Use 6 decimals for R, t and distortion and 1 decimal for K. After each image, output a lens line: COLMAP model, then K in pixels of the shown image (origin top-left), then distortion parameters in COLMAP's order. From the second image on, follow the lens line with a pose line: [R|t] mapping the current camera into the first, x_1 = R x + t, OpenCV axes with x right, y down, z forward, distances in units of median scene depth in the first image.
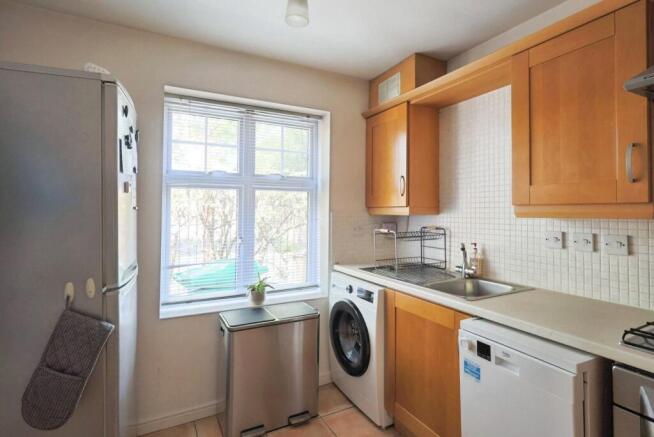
lens RADIAL K [[330.2, 0, 327.7], [0, 330.2, 206.0], [0, 0, 1]] dist [0.001532, 0.000012]
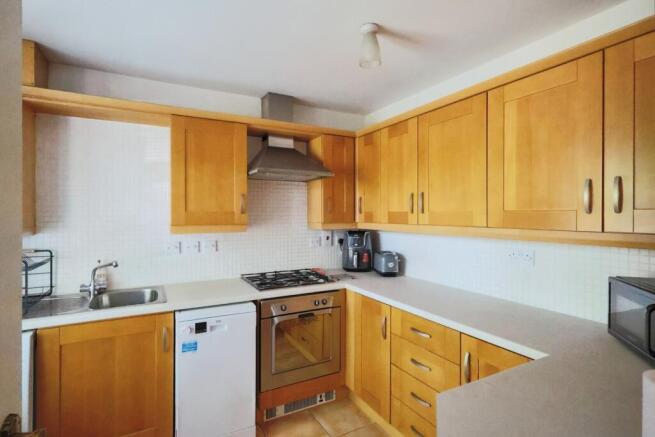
lens RADIAL K [[330.7, 0, 327.6], [0, 330.7, 215.4], [0, 0, 1]] dist [0.001532, 0.000012]
pose [[-0.012455, -0.008876, 0.999883, -0.806862], [-0.015757, 0.999838, 0.008680, -0.065518], [-0.999798, -0.015647, -0.012593, 0.376551]]
